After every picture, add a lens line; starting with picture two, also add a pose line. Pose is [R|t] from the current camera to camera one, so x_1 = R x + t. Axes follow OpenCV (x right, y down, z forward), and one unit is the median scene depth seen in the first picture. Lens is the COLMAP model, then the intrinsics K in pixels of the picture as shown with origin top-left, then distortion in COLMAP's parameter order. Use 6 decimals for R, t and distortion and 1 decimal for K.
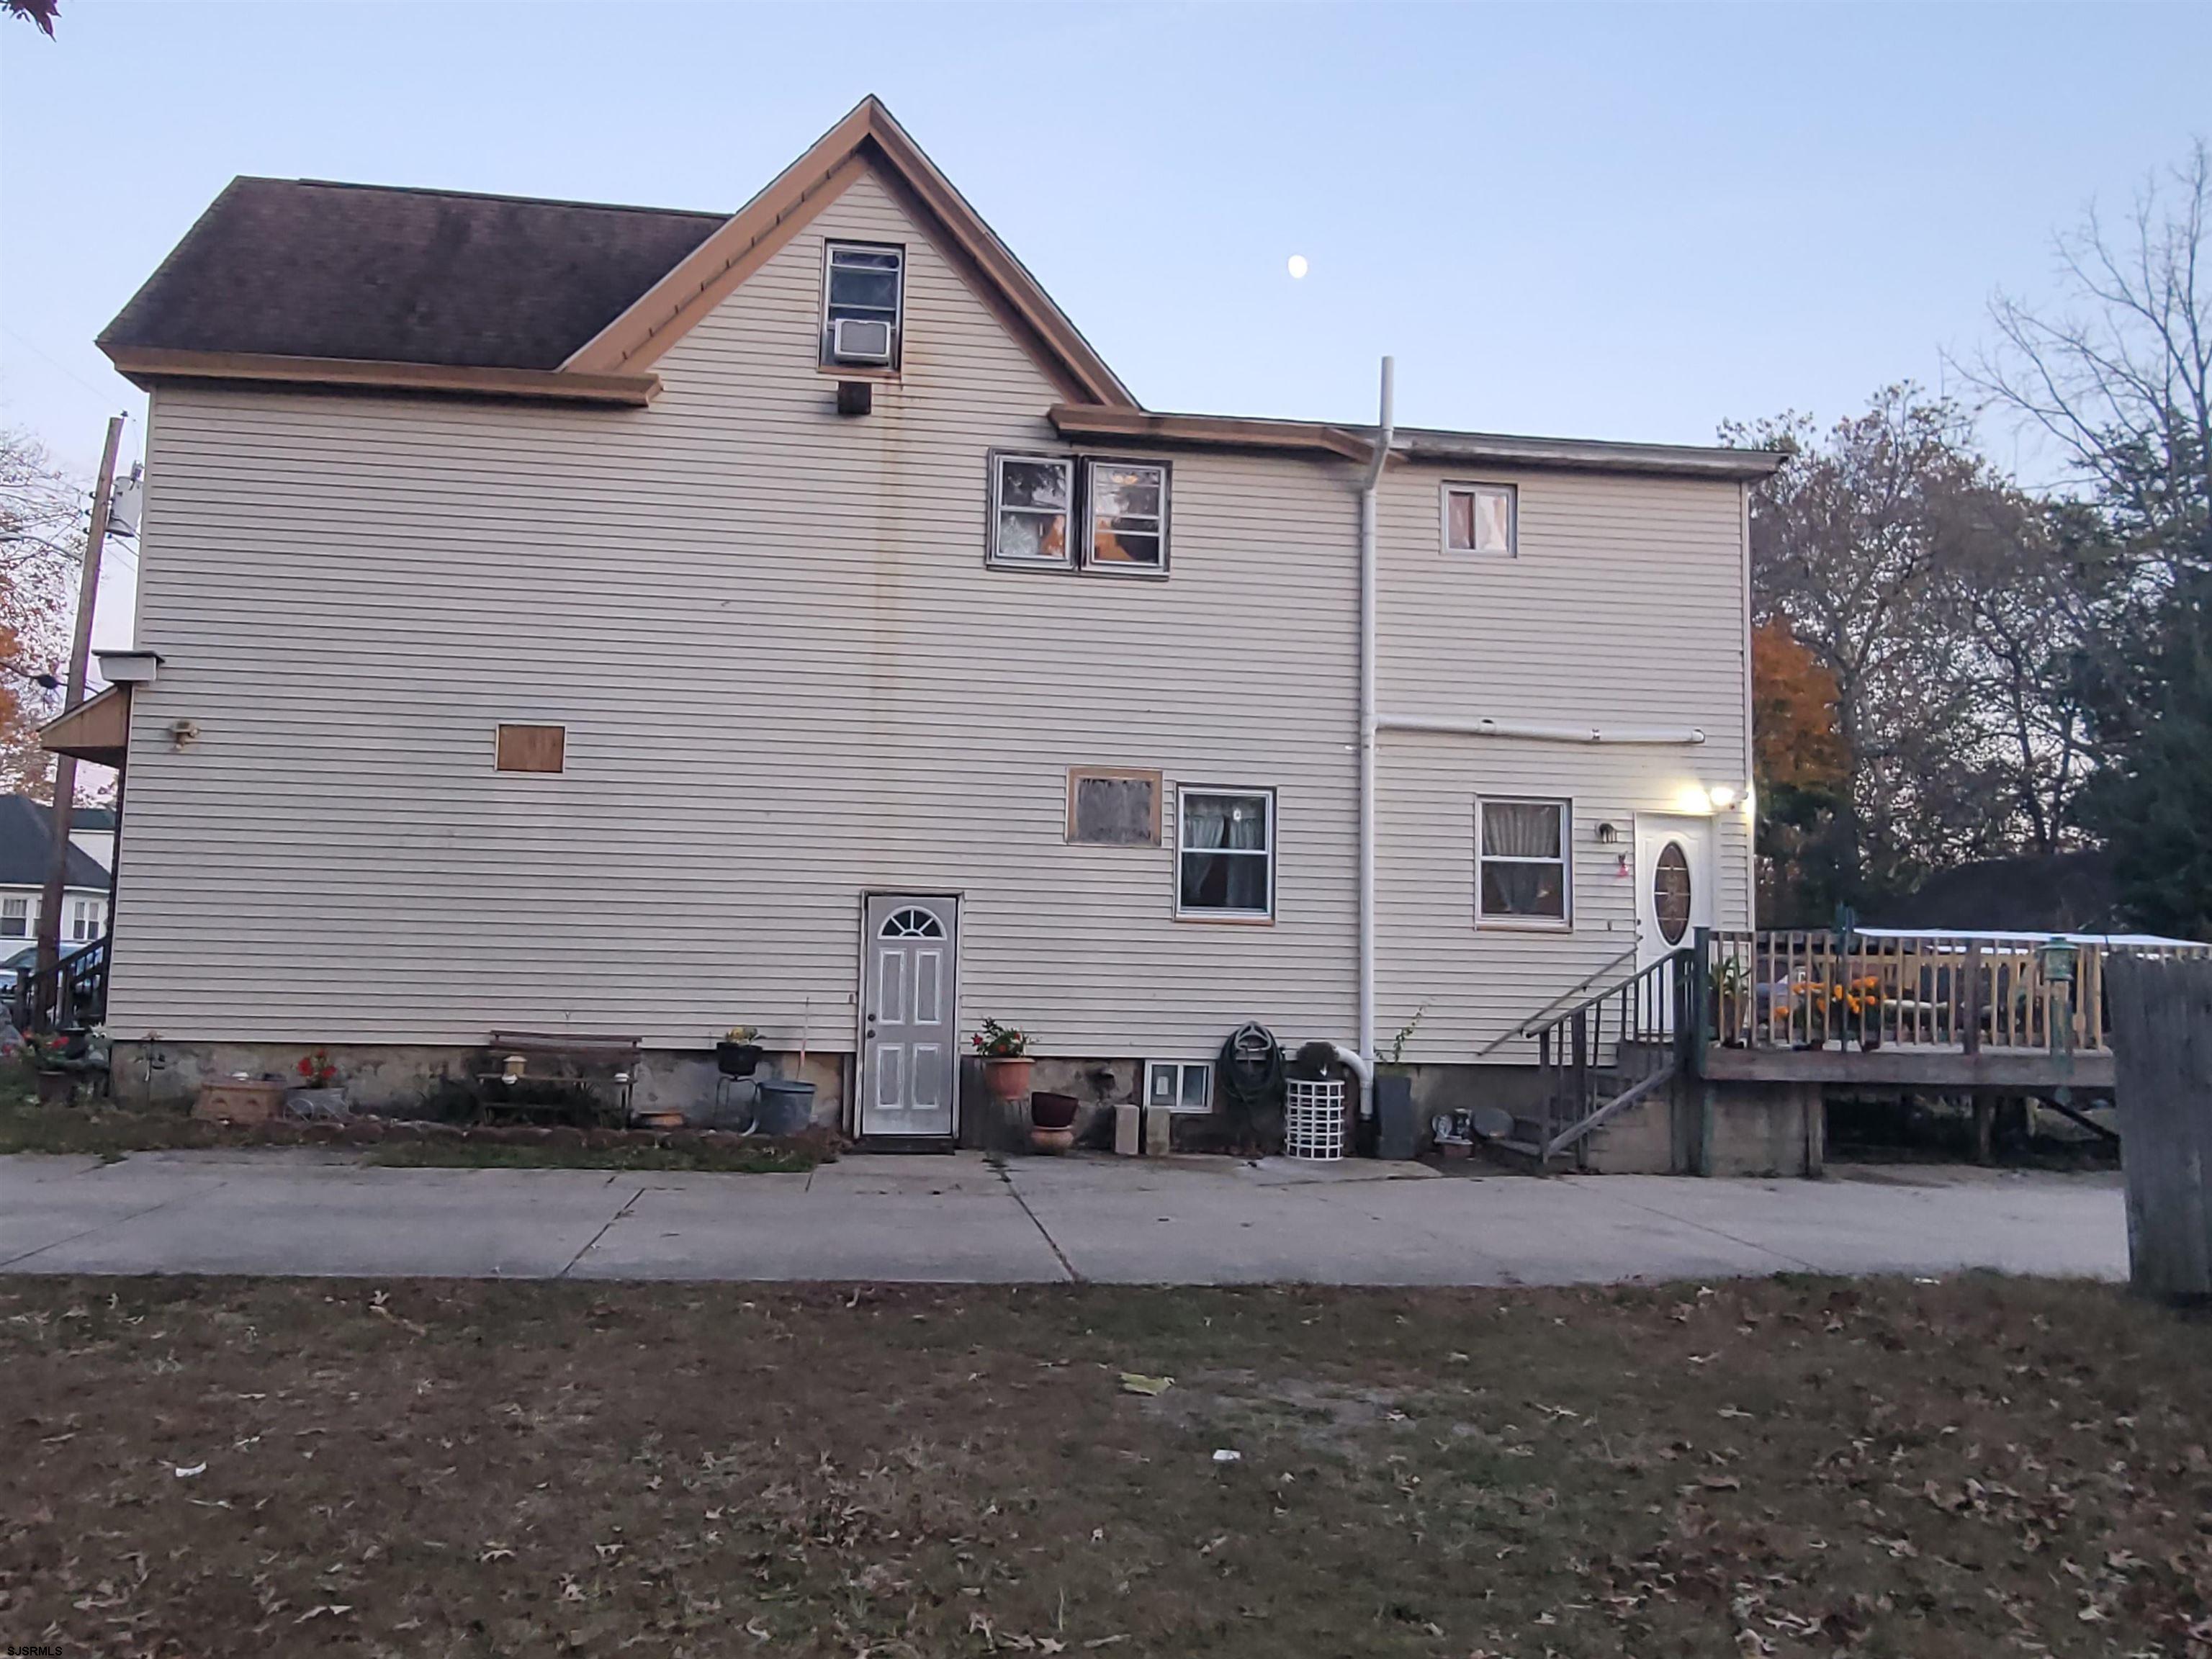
lens RADIAL K [[1494.9, 0, 1106.0], [0, 1494.9, 829.5], [0, 0, 1]] dist [-0.047016, 0.000233]
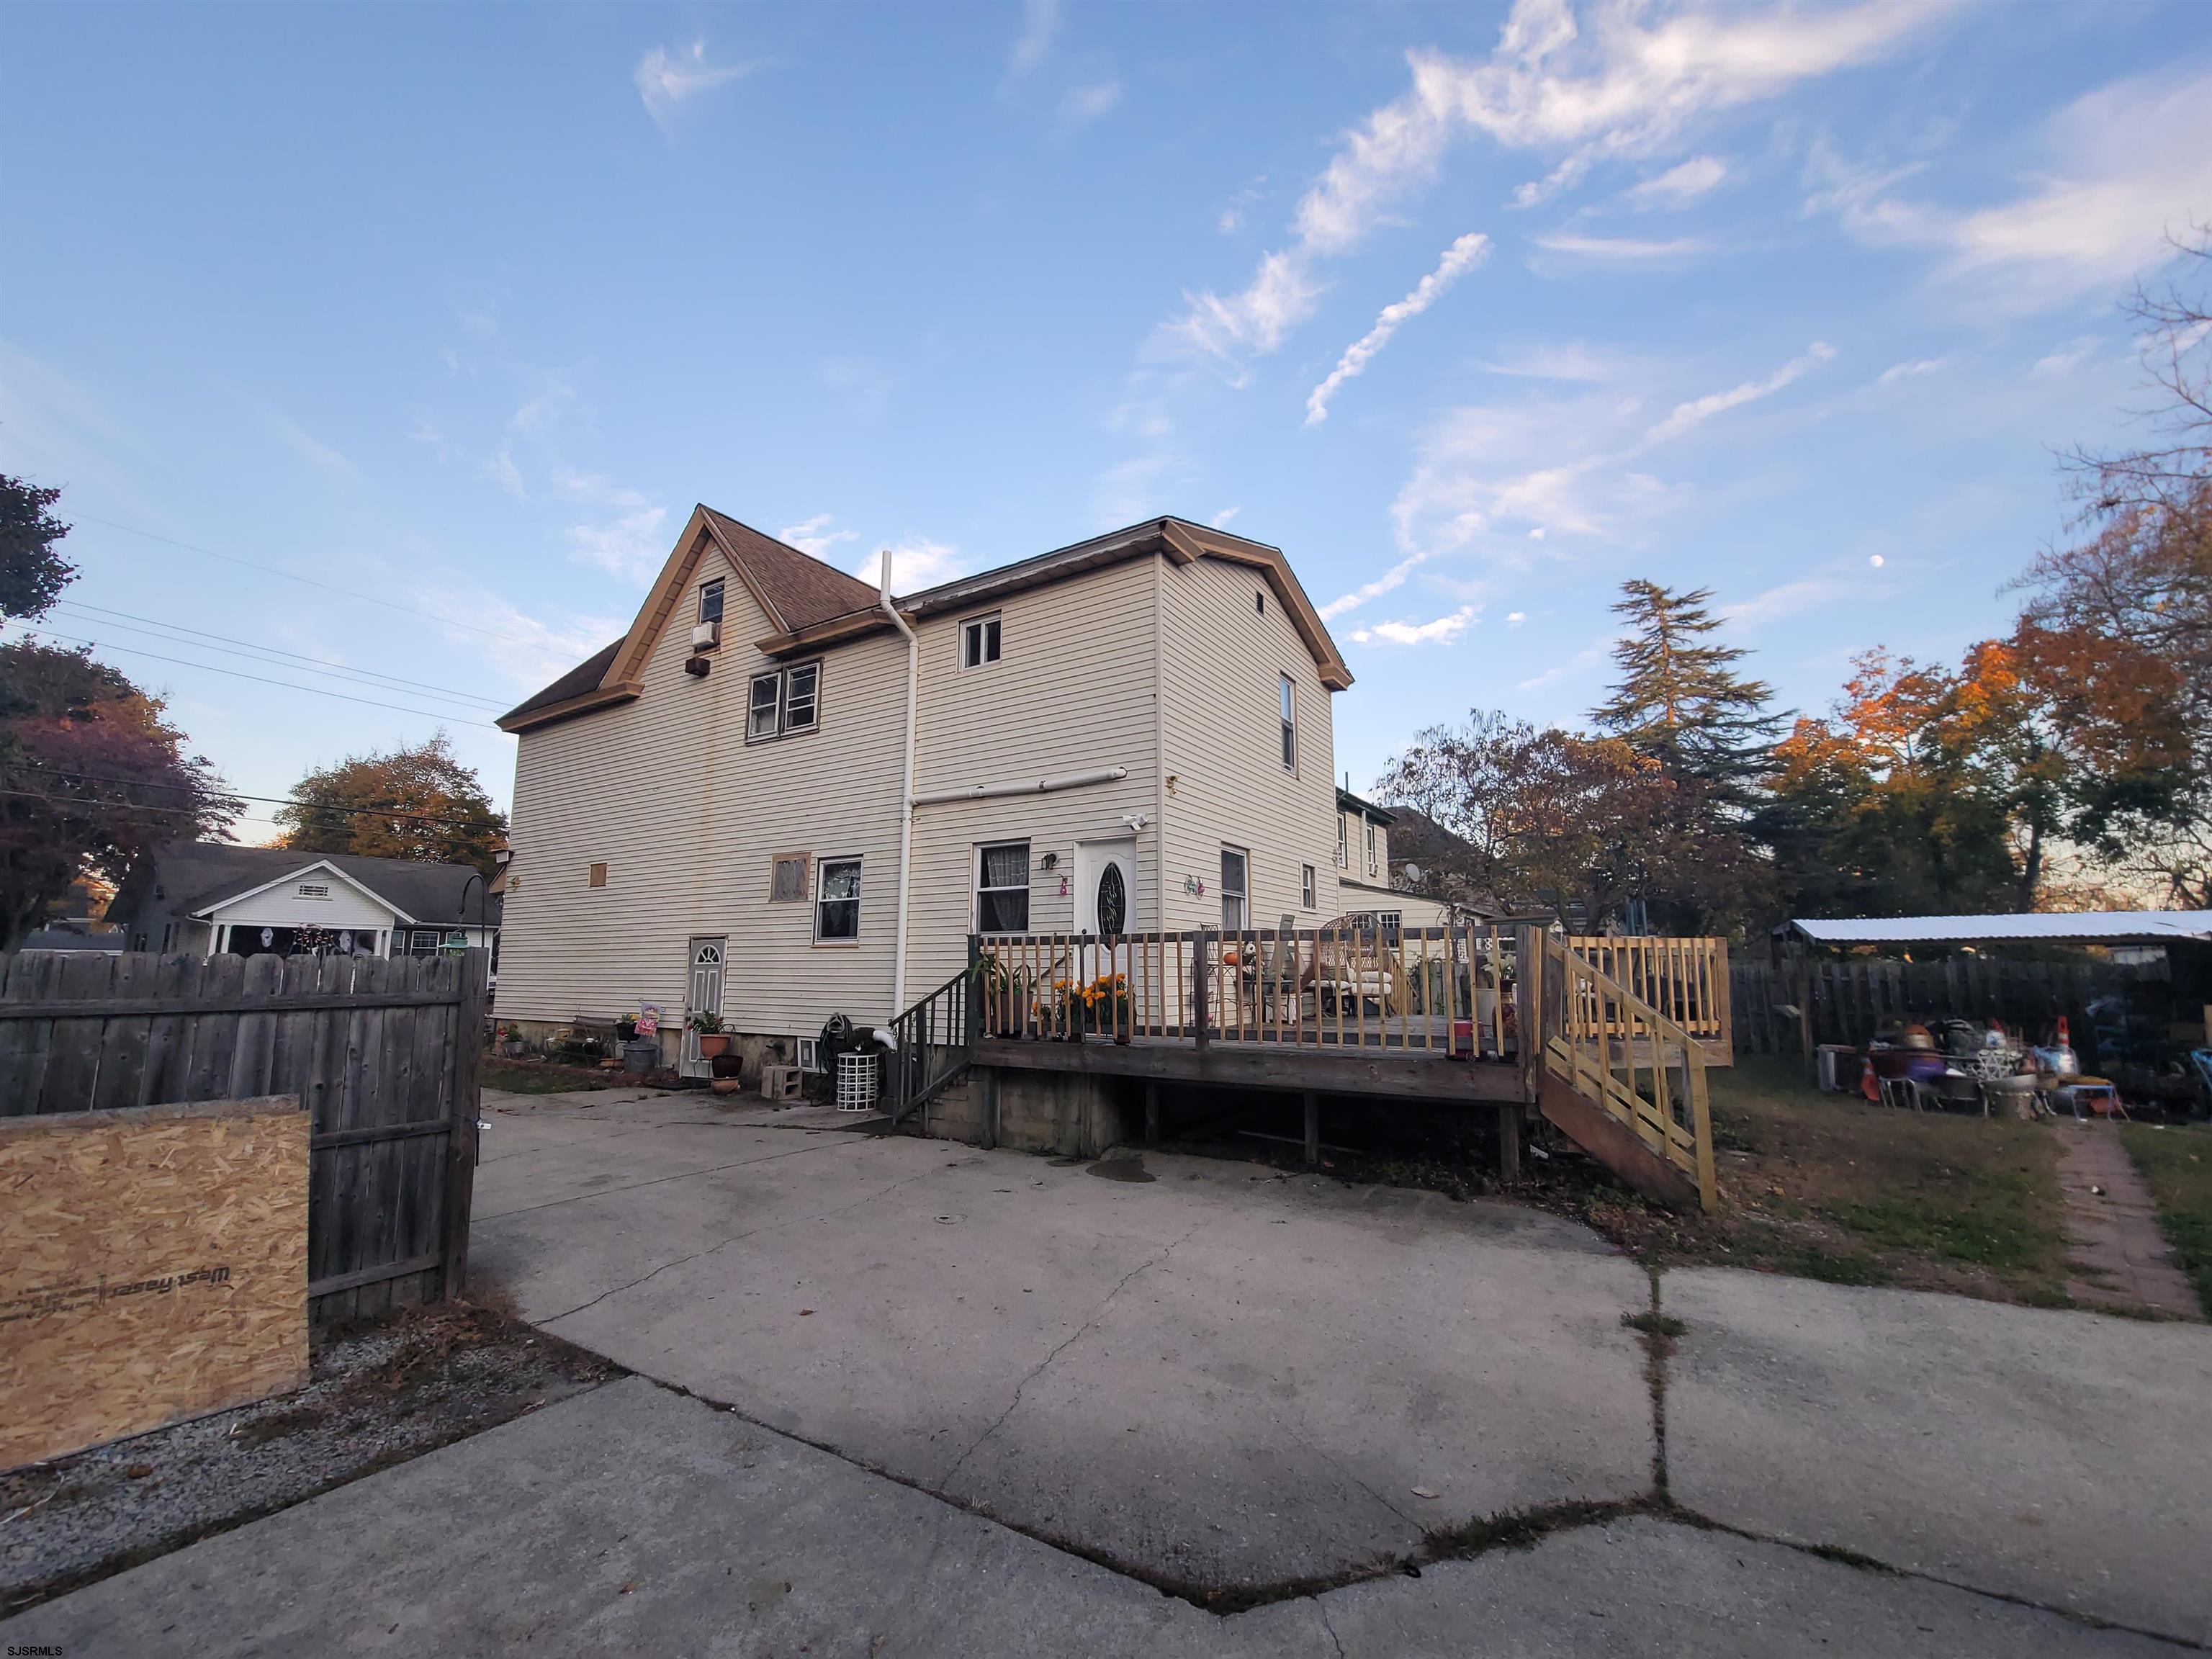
lens RADIAL K [[903.1, 0, 1101.8], [0, 903.1, 840.1], [0, 0, 1]] dist [-0.012492, 0.007115]
pose [[0.770745, -0.116926, -0.626323, 0.877318], [0.073470, 0.992770, -0.094926, 0.062120], [0.632893, 0.027148, 0.773763, 0.461468]]
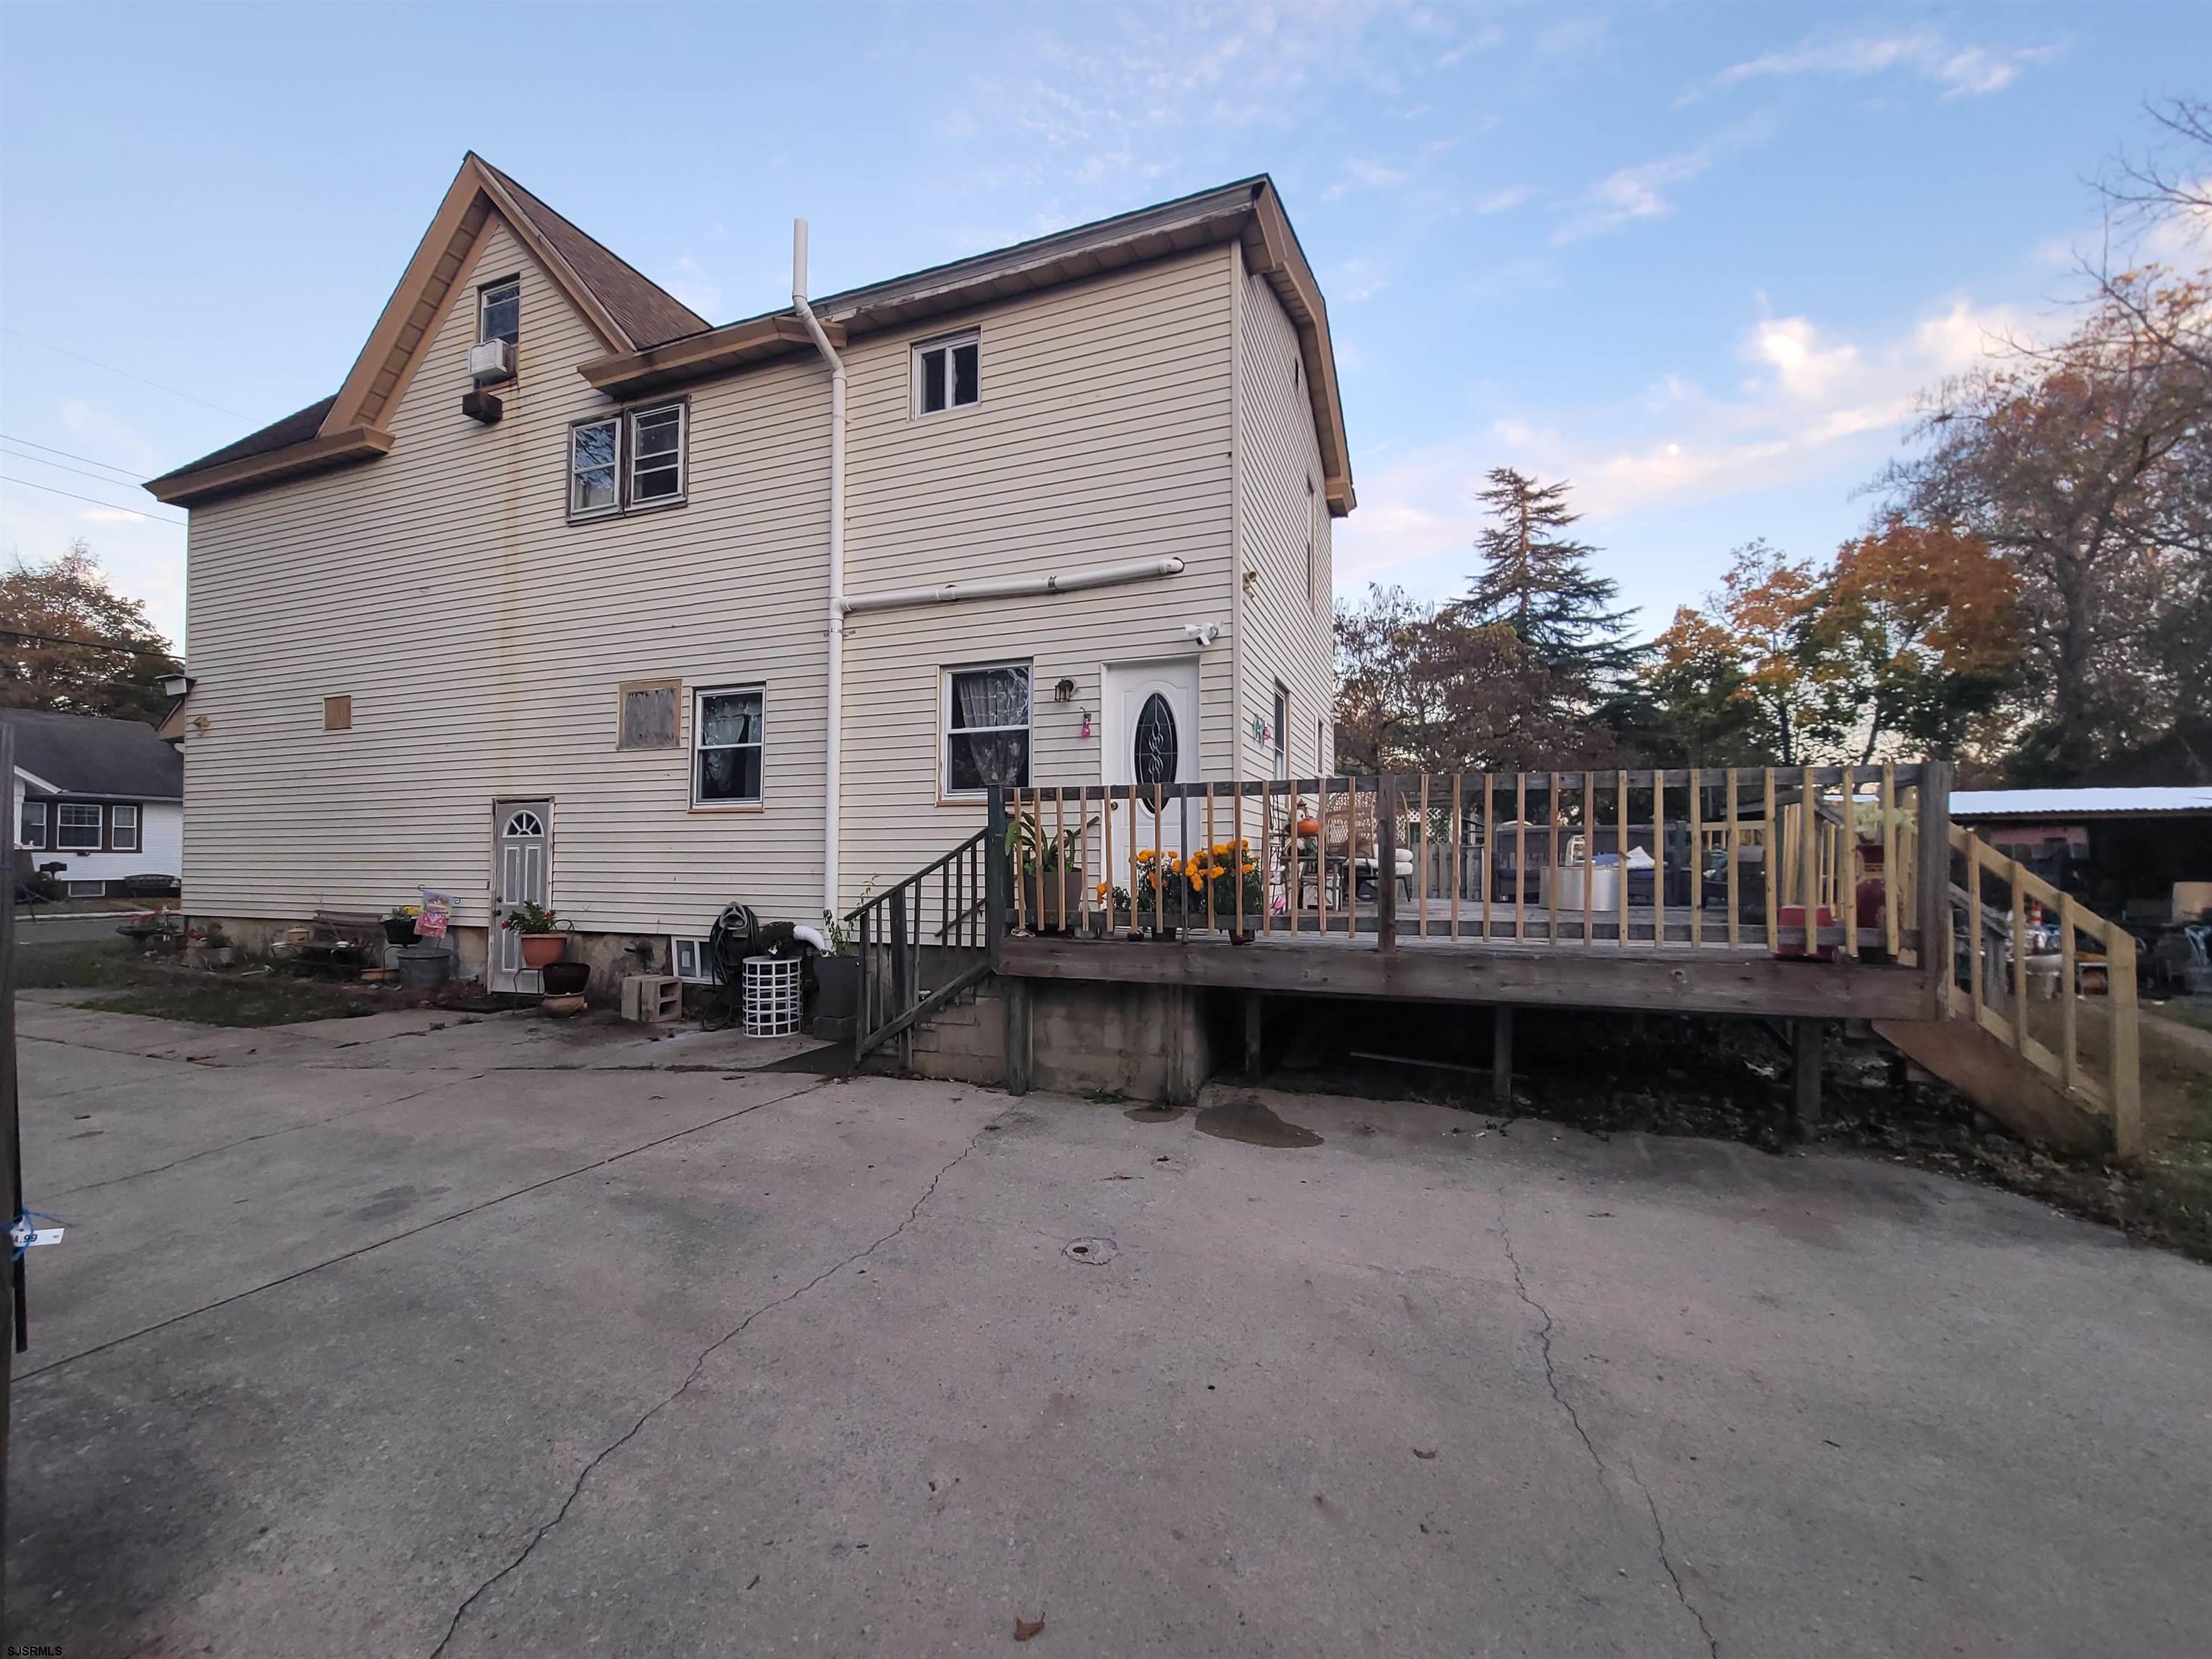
lens RADIAL K [[903.1, 0, 1101.8], [0, 903.1, 840.1], [0, 0, 1]] dist [-0.012492, 0.007115]
pose [[0.880734, -0.035824, -0.472255, 0.630615], [0.063048, 0.997129, 0.041942, 0.073220], [0.469396, -0.066714, 0.880464, 0.552171]]
